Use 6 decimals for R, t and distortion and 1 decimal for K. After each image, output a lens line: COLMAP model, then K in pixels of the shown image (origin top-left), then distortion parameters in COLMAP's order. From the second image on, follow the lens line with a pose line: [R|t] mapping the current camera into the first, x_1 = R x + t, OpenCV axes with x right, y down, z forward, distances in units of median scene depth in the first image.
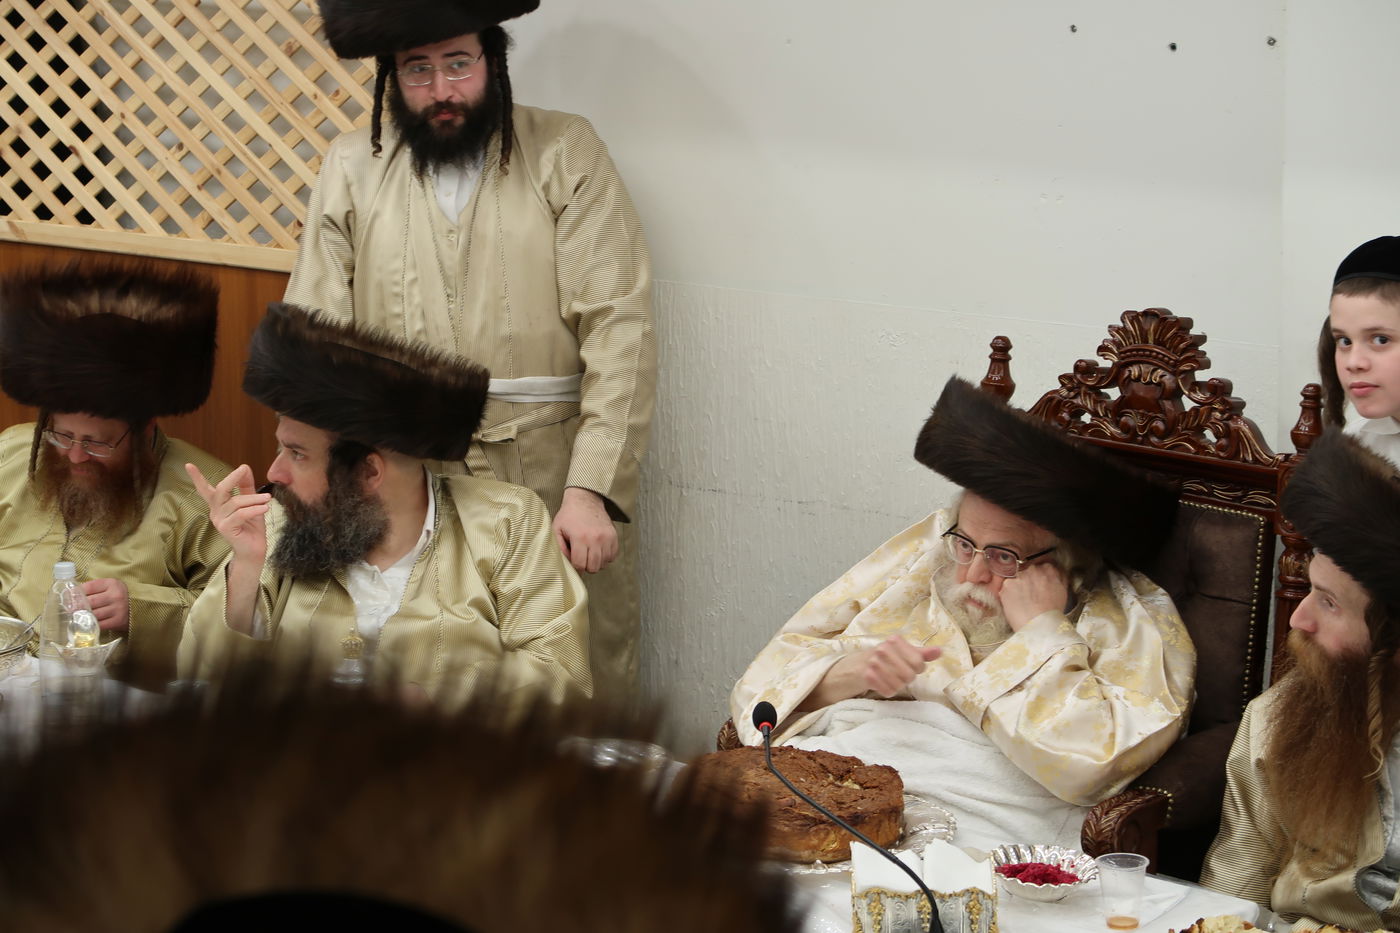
lens RADIAL K [[2760.0, 0, 693.7], [0, 2760.0, 417.3], [0, 0, 1]] dist [0.175381, 0.000000]
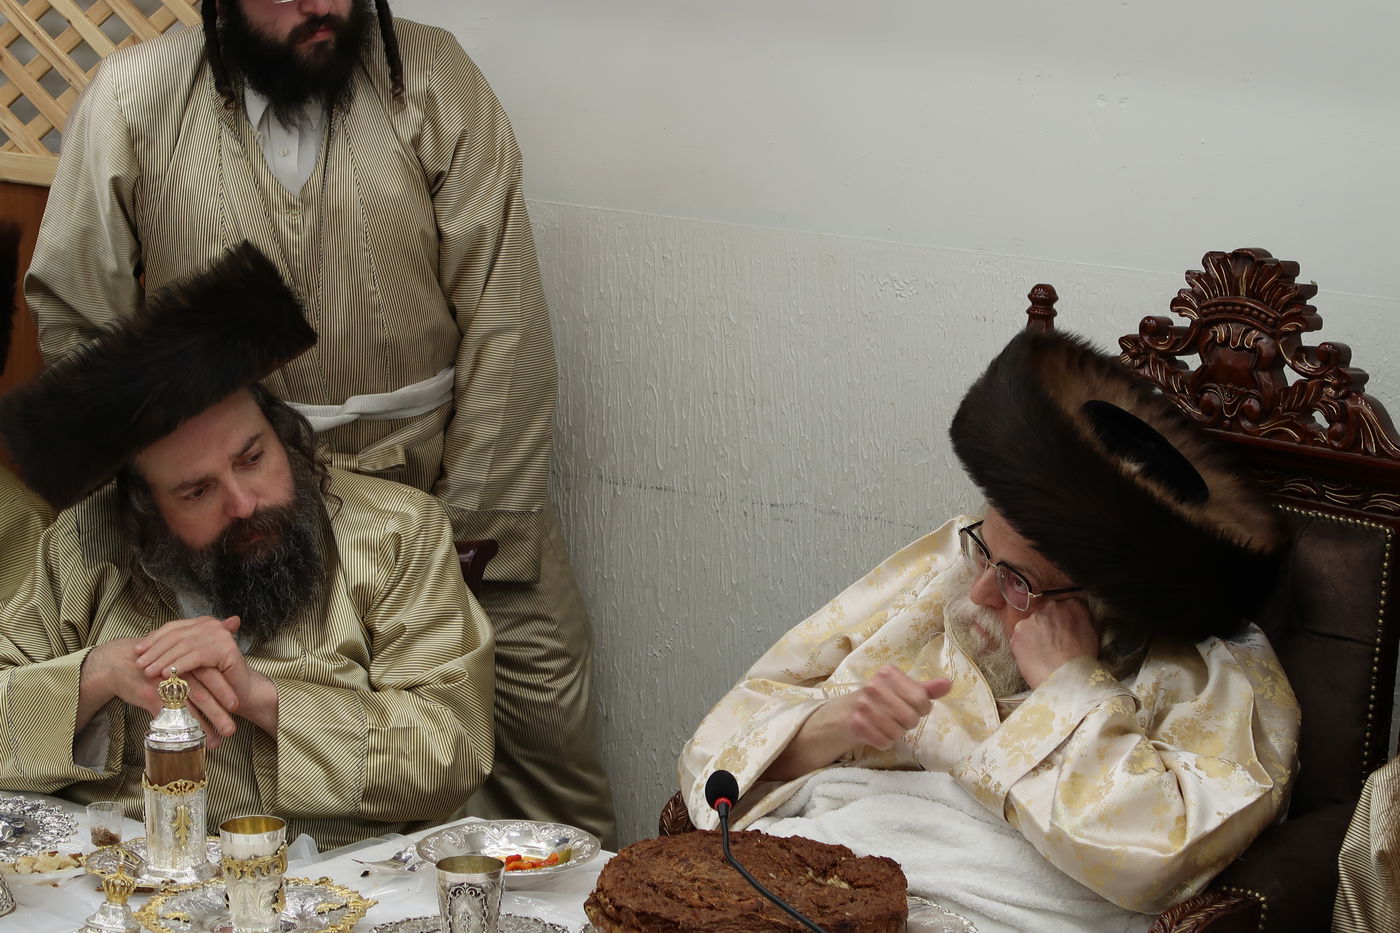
lens RADIAL K [[2284.2, 0, 707.2], [0, 2284.2, 454.6], [0, 0, 1]] dist [0.080388, 0.000000]
pose [[0.999564, 0.009554, 0.027955, 0.003245], [-0.009151, 0.999853, -0.014489, 0.026538], [-0.028089, 0.014227, 0.999504, 0.382592]]
